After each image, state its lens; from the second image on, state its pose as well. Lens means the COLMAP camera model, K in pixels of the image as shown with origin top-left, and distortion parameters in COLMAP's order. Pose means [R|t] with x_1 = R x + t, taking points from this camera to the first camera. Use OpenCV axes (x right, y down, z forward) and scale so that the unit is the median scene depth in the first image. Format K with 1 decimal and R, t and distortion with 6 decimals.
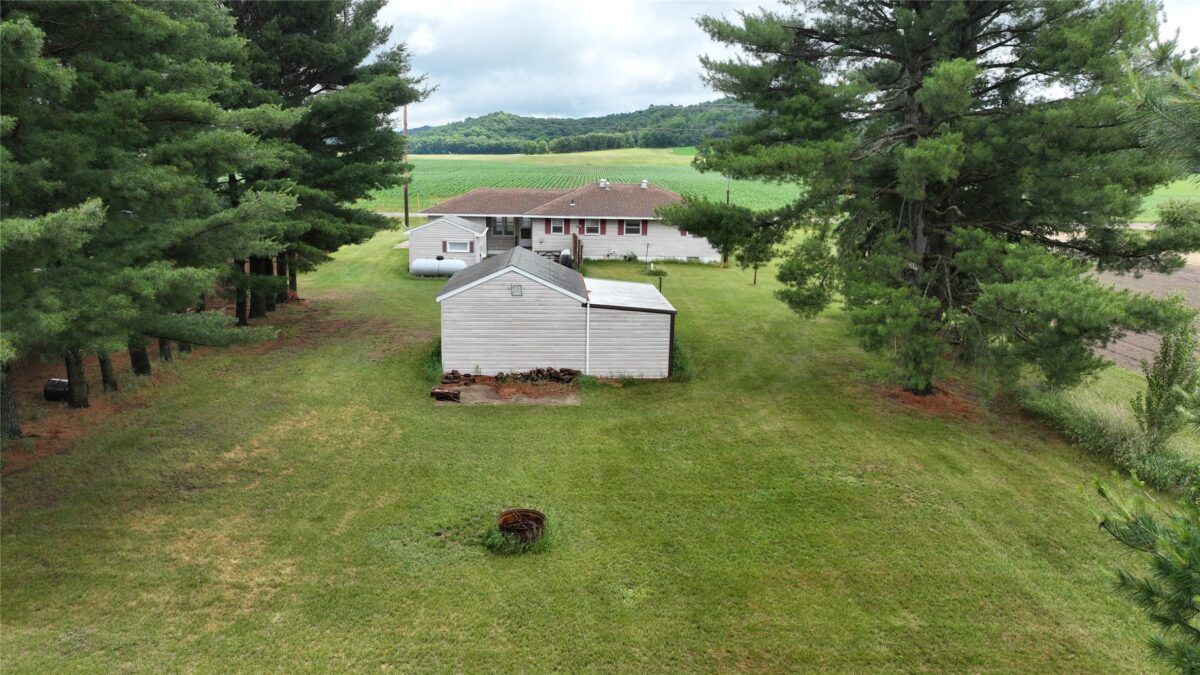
lens RADIAL K [[843.7, 0, 600.0], [0, 843.7, 341.4], [0, 0, 1]] dist [0.011719, 0.006300]
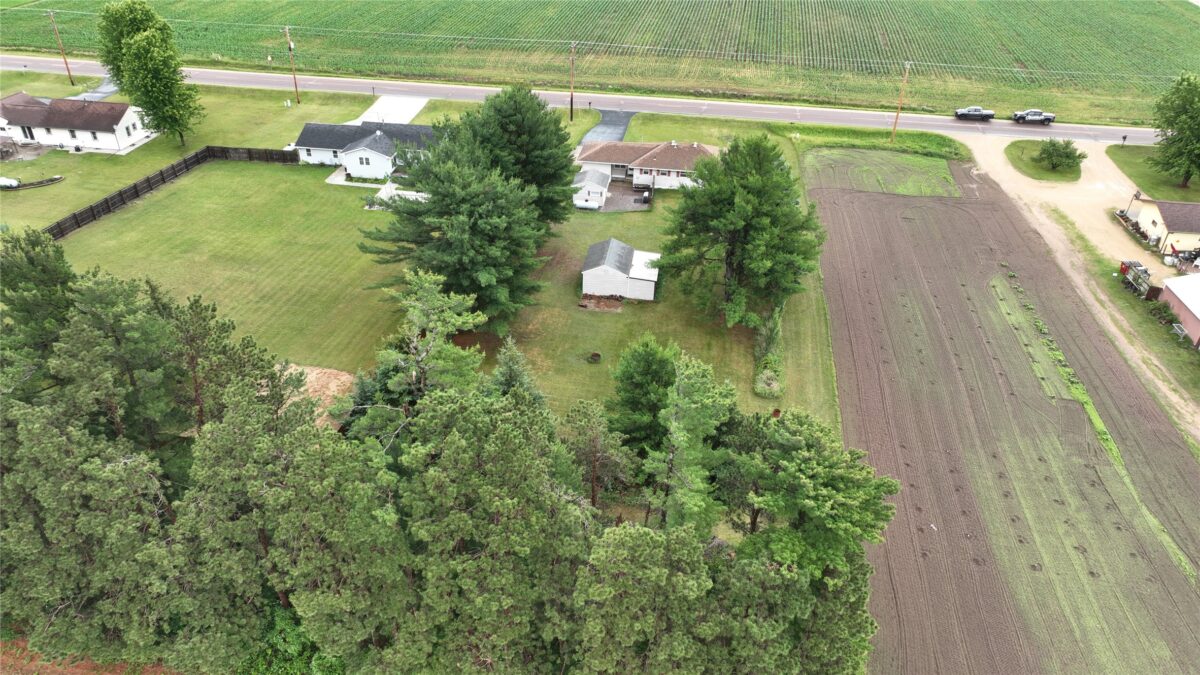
lens RADIAL K [[843.7, 0, 596.9], [0, 843.7, 336.8], [0, 0, 1]] dist [0.011719, 0.006300]
pose [[0.981154, 0.107826, -0.160343, 0.197517], [-0.046177, 0.936621, 0.347288, -0.457100], [0.187627, -0.333339, 0.923949, -0.996308]]
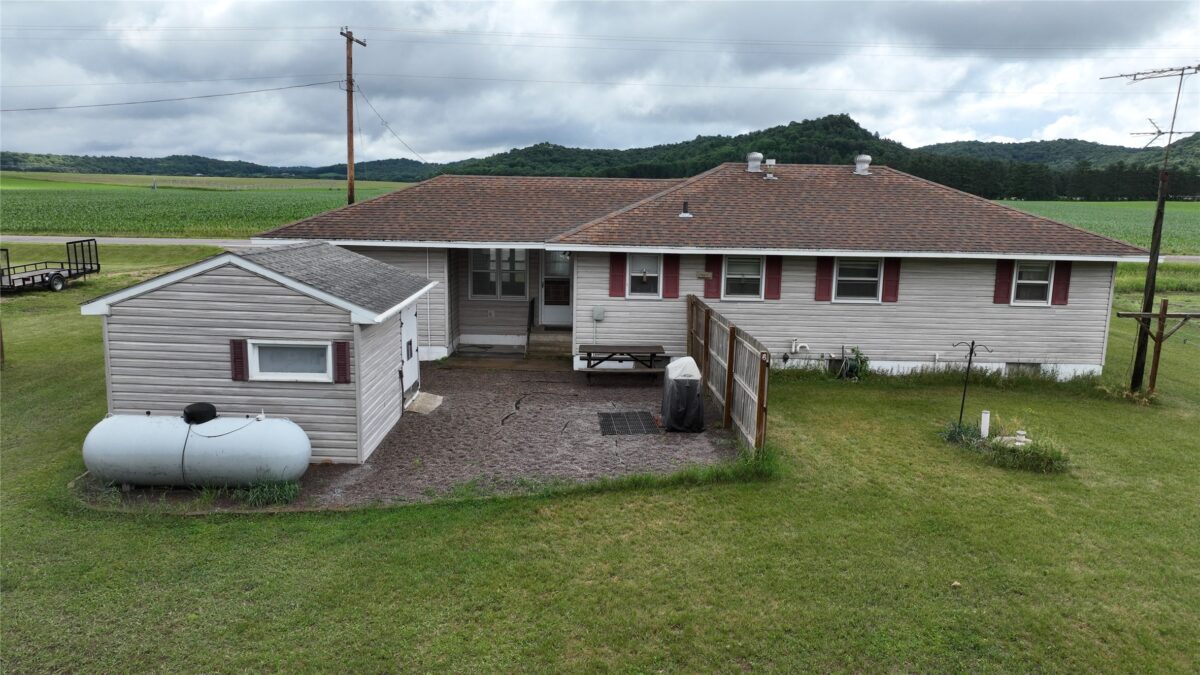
lens RADIAL K [[843.7, 0, 596.0], [0, 843.7, 333.7], [0, 0, 1]] dist [0.011719, 0.006300]
pose [[0.998401, 0.008984, -0.055818, -0.050407], [-0.011517, 0.998911, -0.045219, -0.095594], [0.055351, 0.045789, 0.997416, 0.645541]]
